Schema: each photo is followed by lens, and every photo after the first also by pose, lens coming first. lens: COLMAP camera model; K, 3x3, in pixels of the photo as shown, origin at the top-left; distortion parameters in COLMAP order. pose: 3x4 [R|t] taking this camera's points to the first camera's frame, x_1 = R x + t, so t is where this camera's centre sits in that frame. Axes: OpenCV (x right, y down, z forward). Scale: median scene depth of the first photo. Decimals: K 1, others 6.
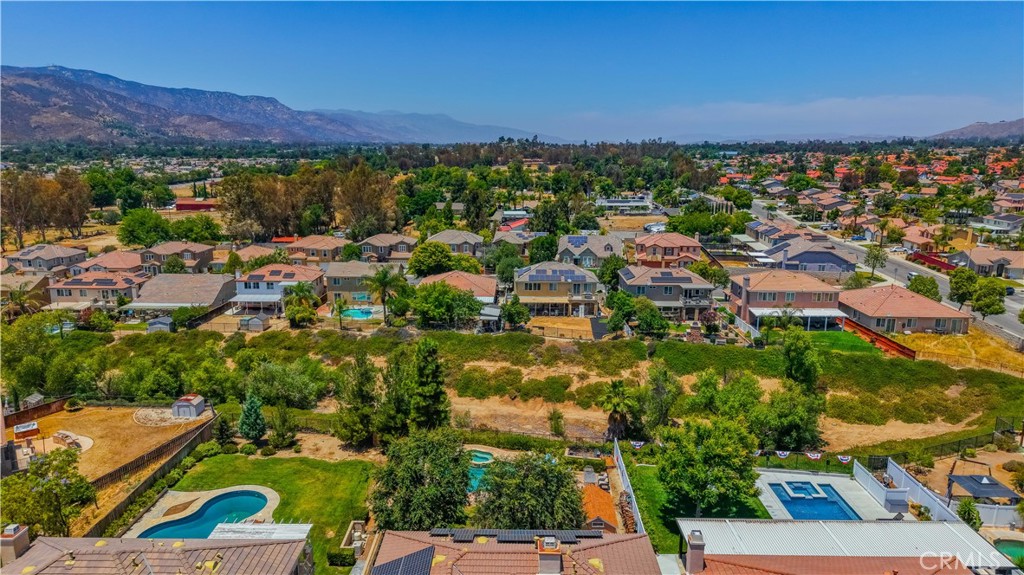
lens RADIAL K [[691.3, 0, 512.0], [0, 691.3, 287.5], [0, 0, 1]] dist [0.008184, -0.008205]
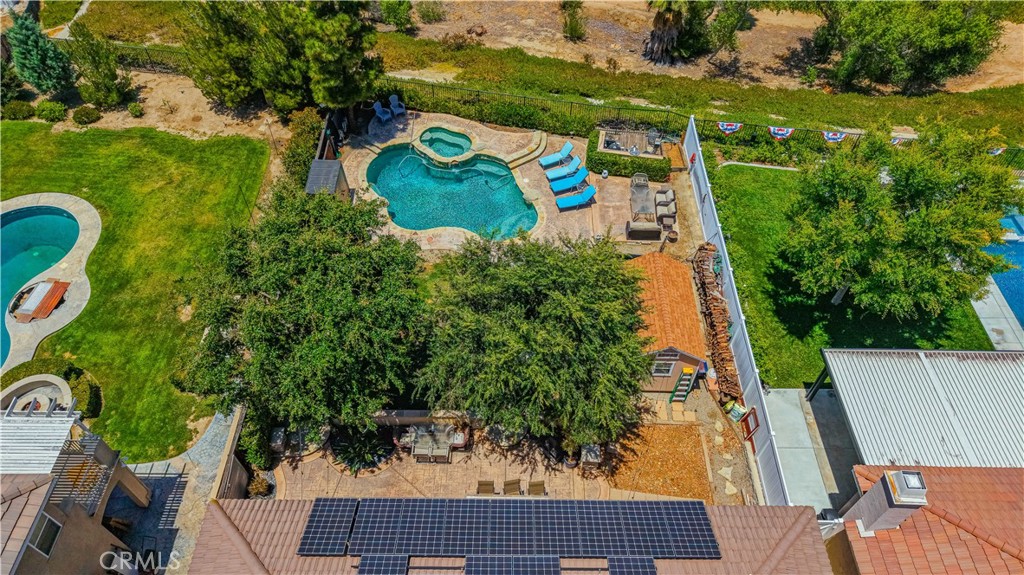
lens RADIAL K [[666.3, 0, 512.0], [0, 666.3, 287.5], [0, 0, 1]] dist [0.006648, -0.000915]
pose [[0.999946, 0.004316, 0.009505, 0.001664], [-0.009338, 0.776755, 0.629733, -0.008321], [-0.004665, -0.629788, 0.776753, 0.485270]]
